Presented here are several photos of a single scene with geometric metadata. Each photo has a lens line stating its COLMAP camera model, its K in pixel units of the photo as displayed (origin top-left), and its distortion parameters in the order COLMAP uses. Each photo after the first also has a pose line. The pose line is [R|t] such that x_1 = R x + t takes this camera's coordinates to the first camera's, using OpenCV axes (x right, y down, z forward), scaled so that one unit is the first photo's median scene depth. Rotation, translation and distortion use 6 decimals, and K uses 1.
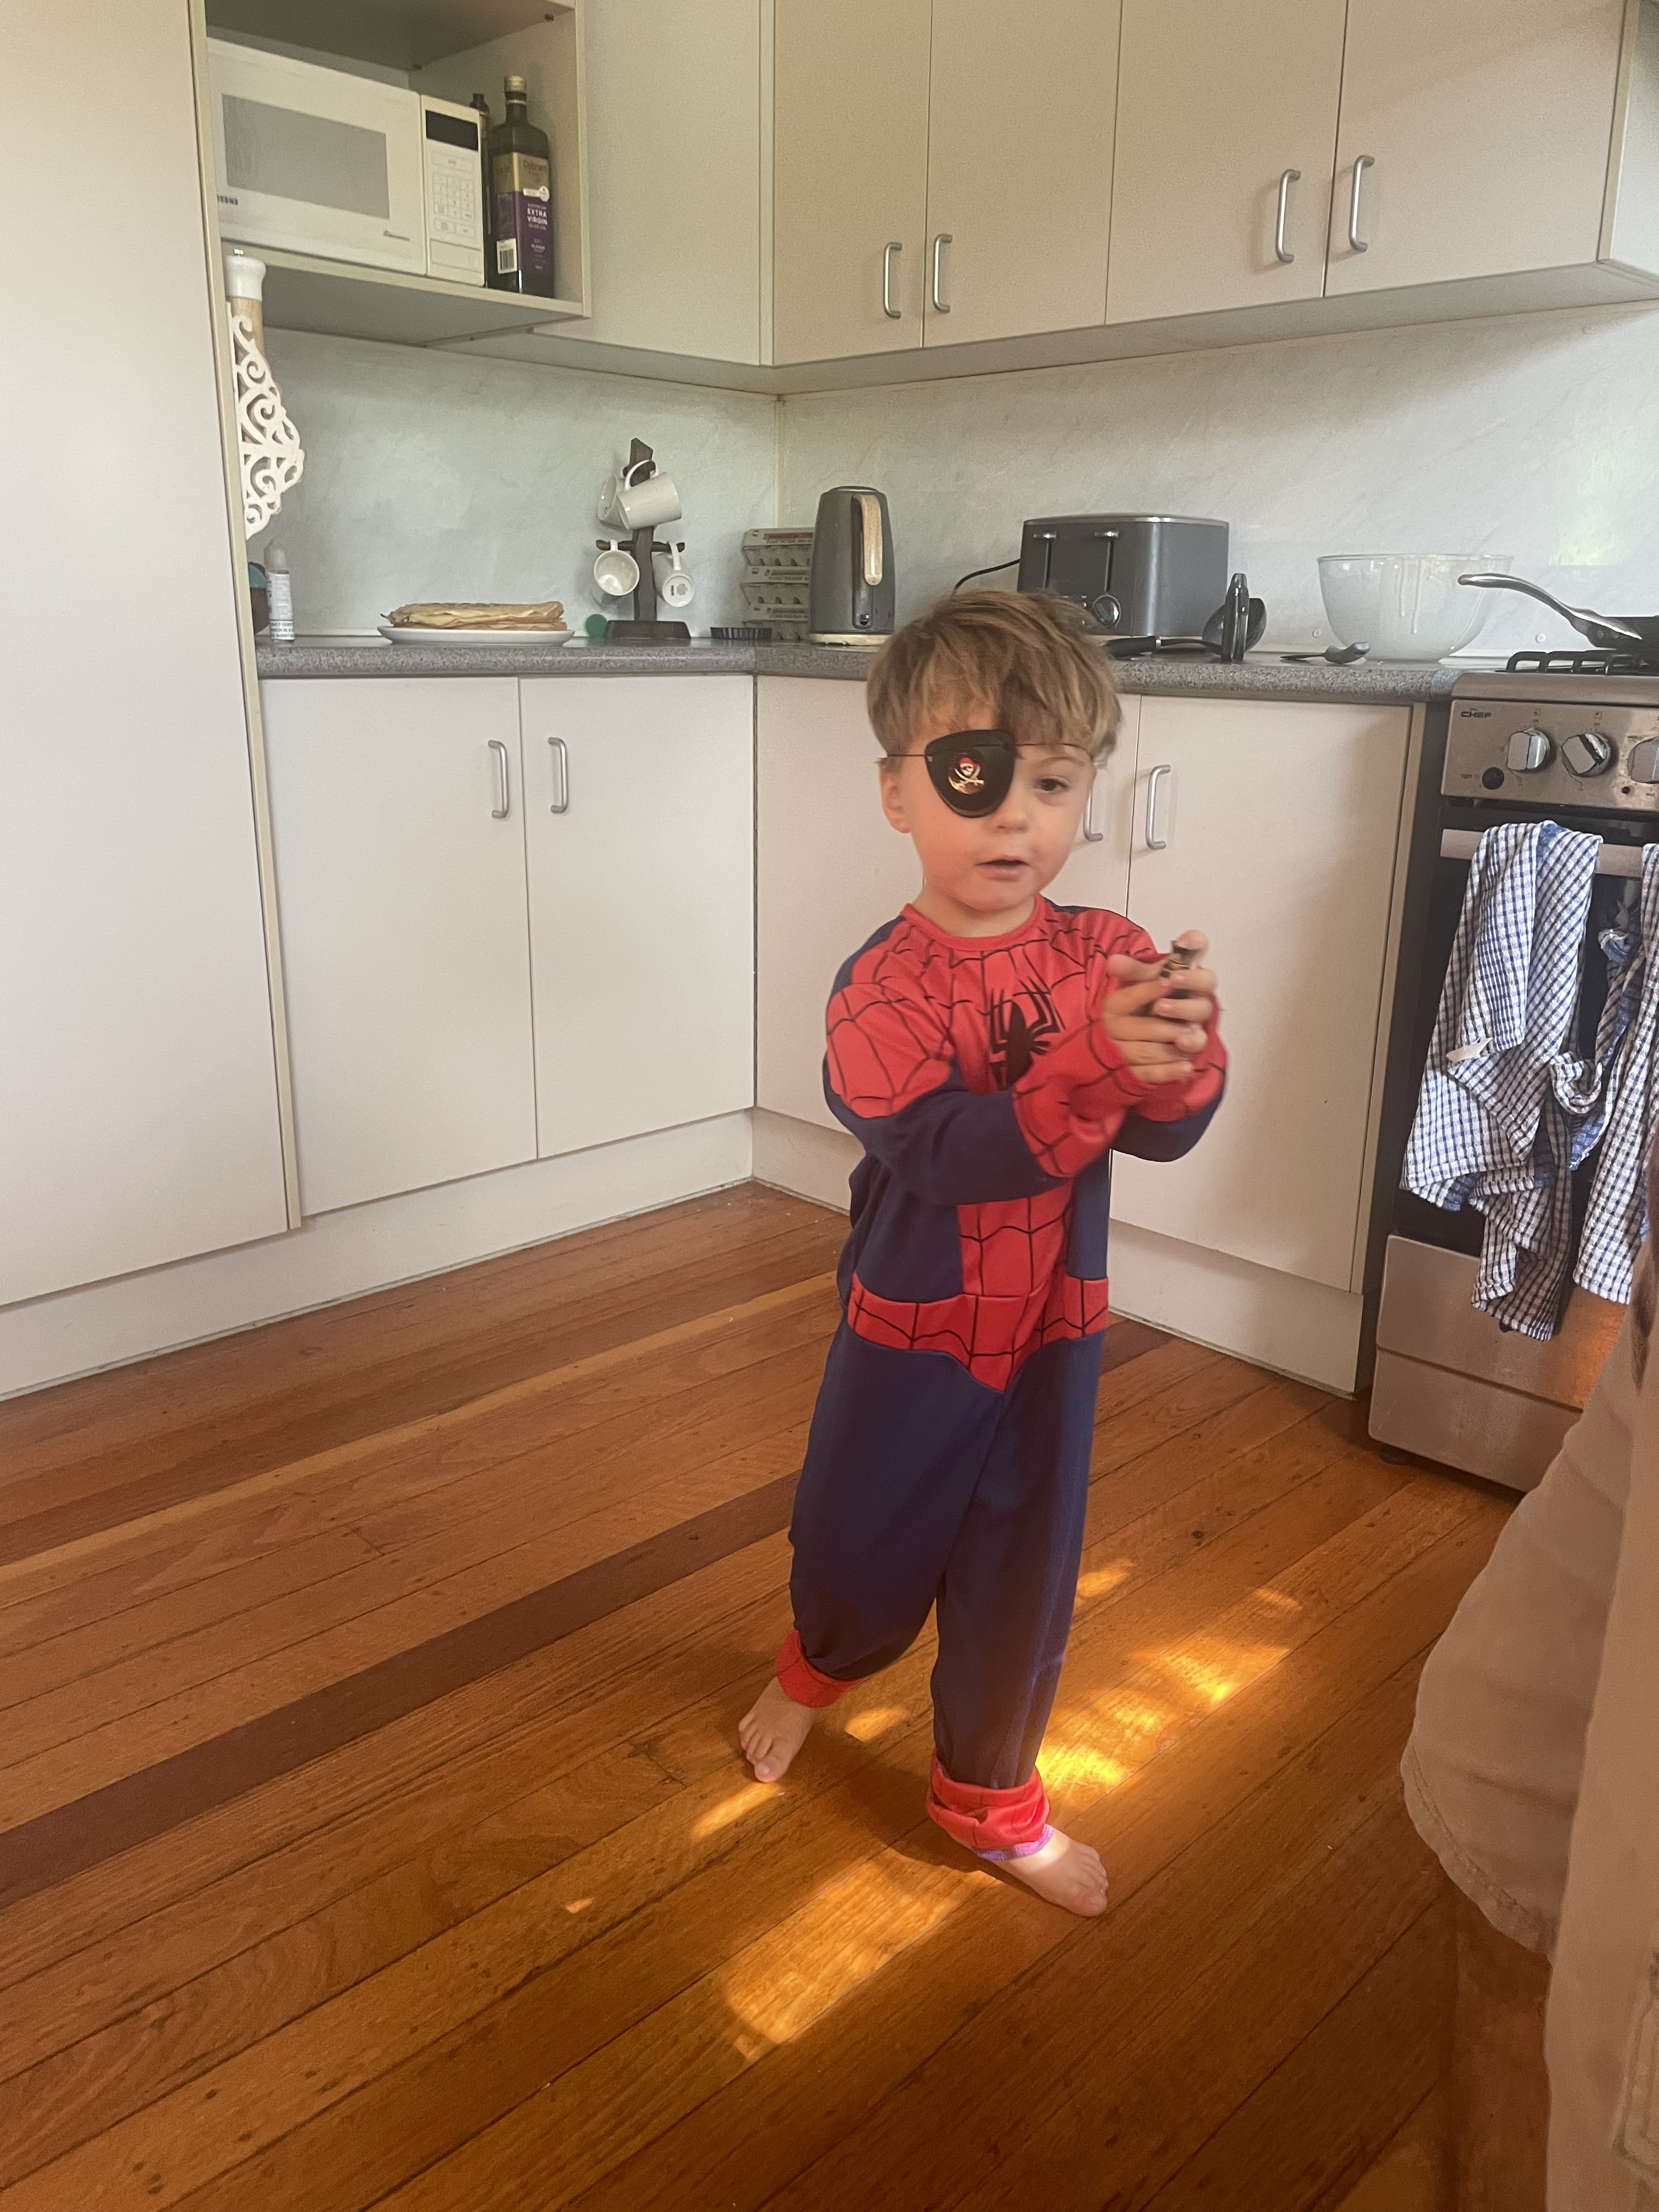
lens RADIAL K [[1700.8, 0, 839.1], [0, 1700.8, 1097.6], [0, 0, 1]] dist [0.049756, -0.030862]
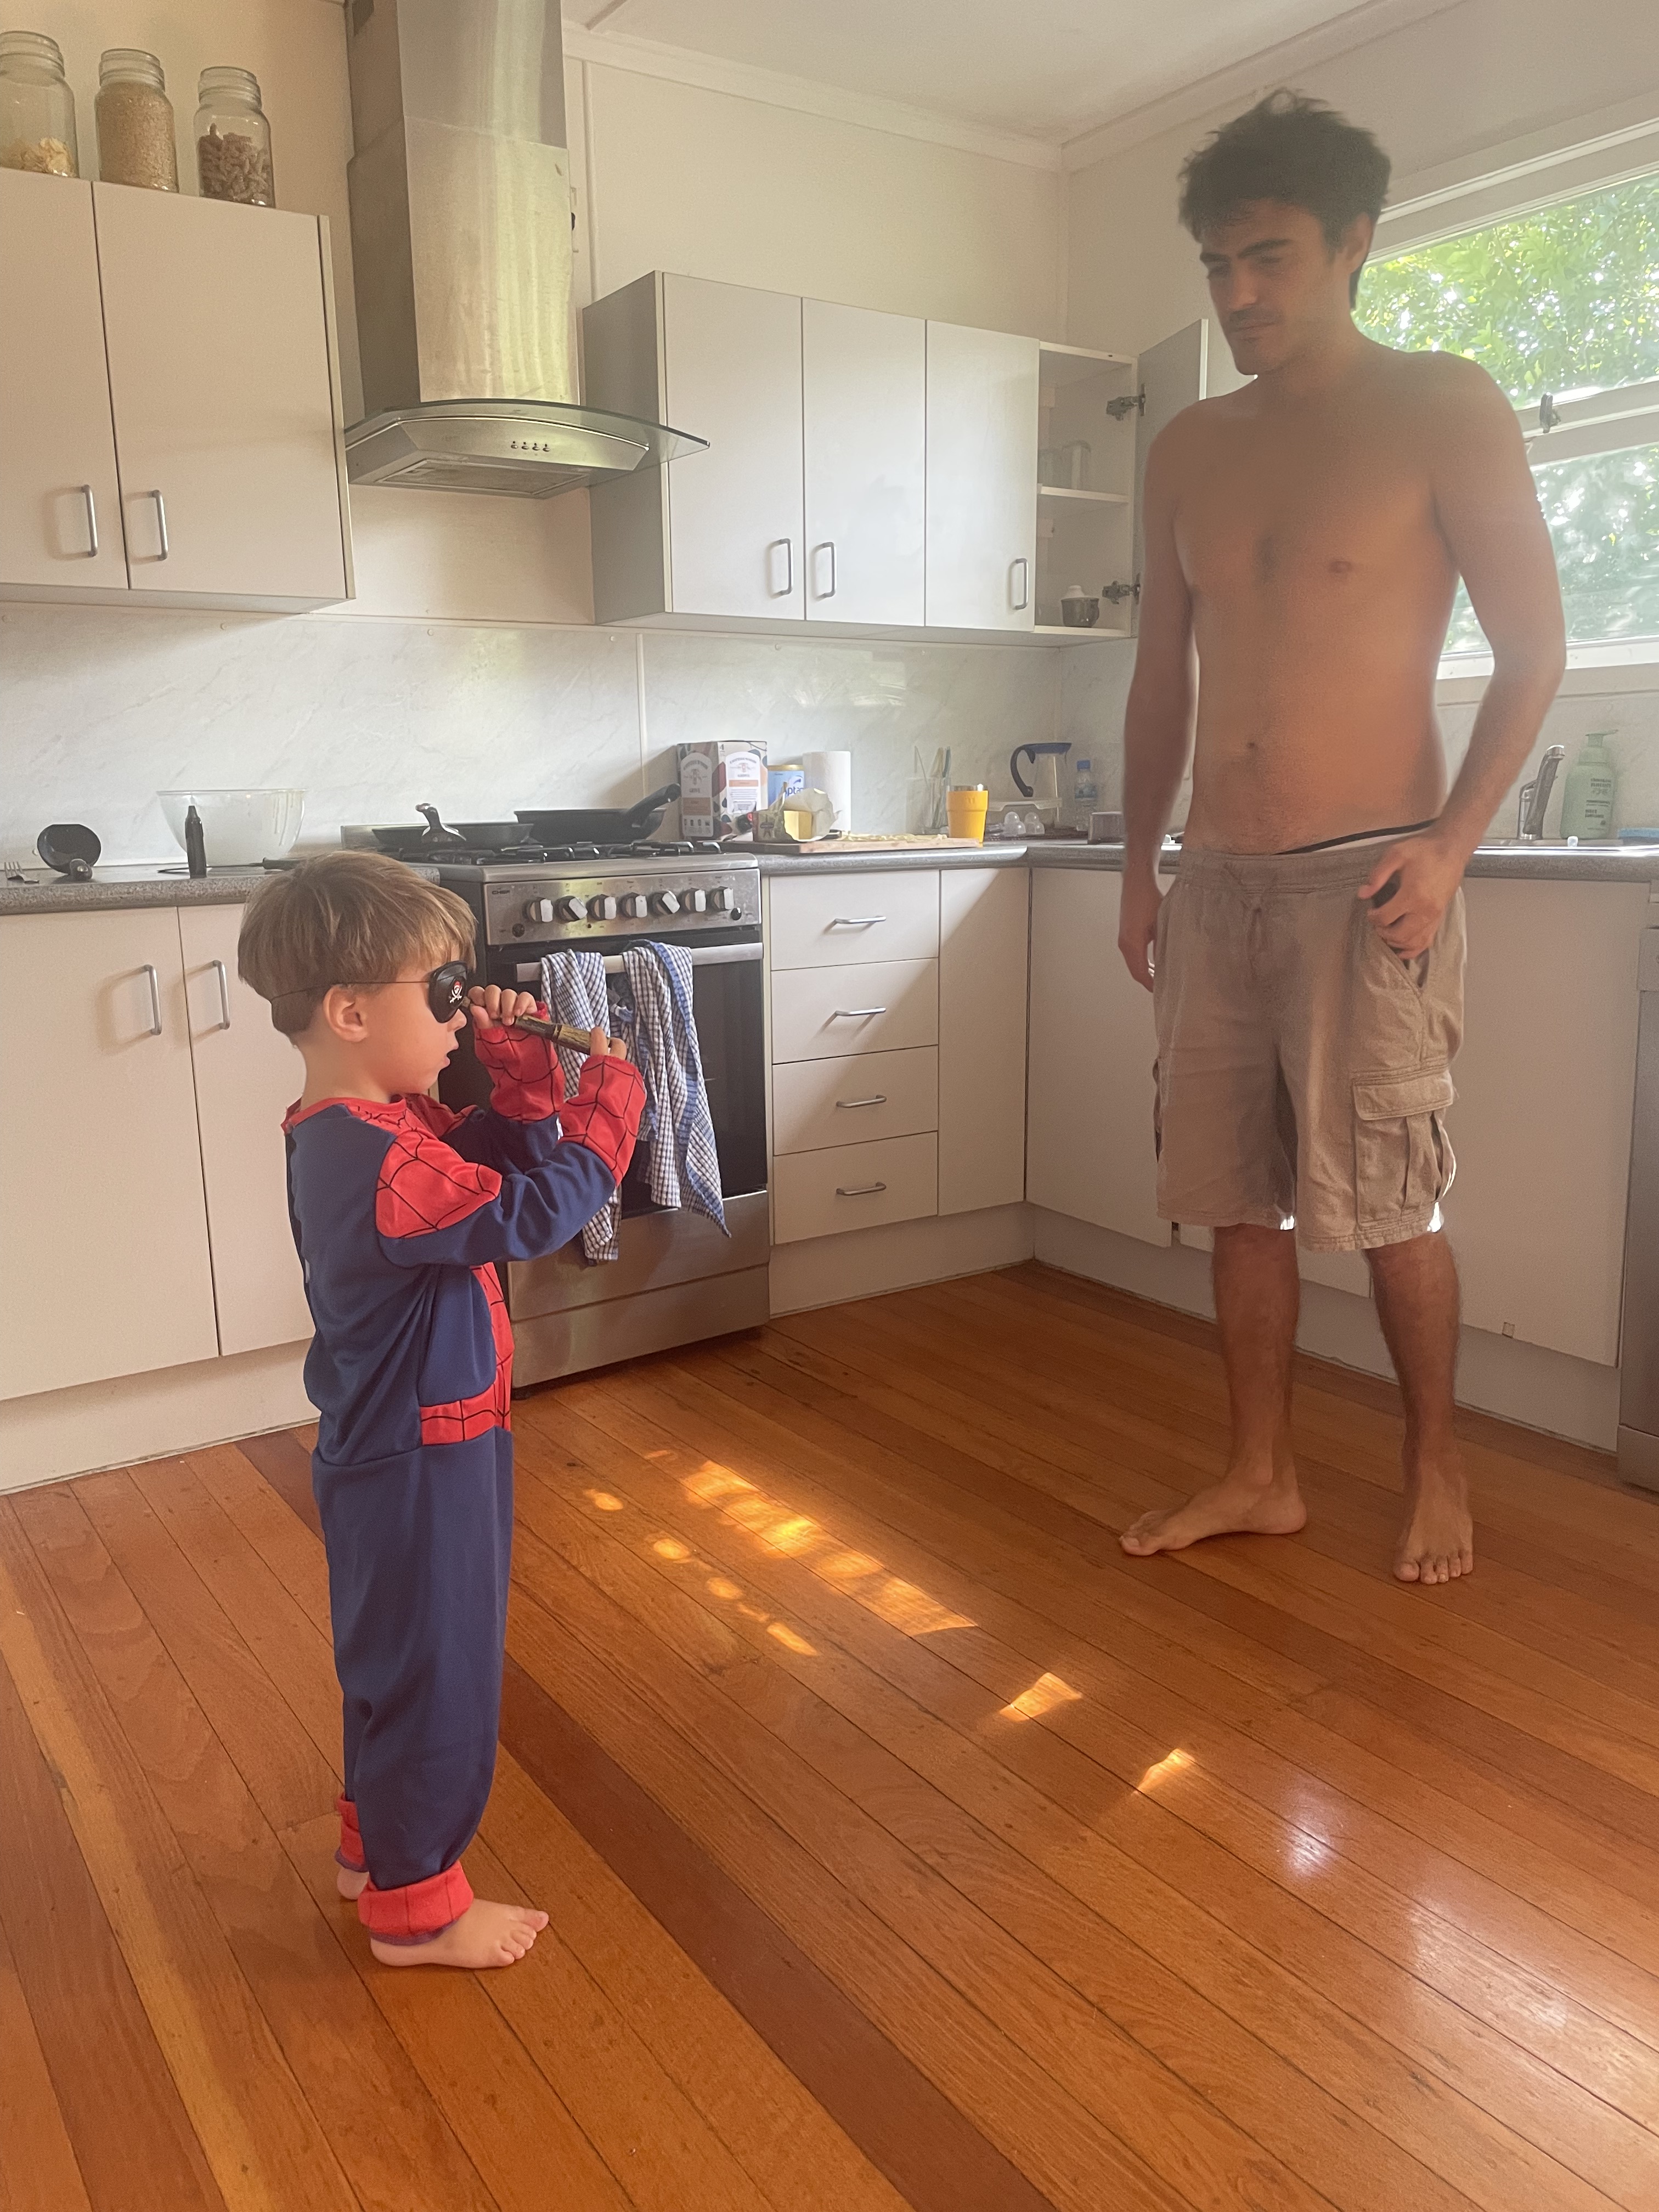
lens RADIAL K [[1700.8, 0, 837.8], [0, 1700.8, 1105.9], [0, 0, 1]] dist [0.049756, -0.030862]
pose [[0.169049, -0.206706, 0.963688, -1.039512], [0.297276, 0.942919, 0.150103, -0.170198], [-0.939707, 0.261106, 0.220848, 0.395079]]
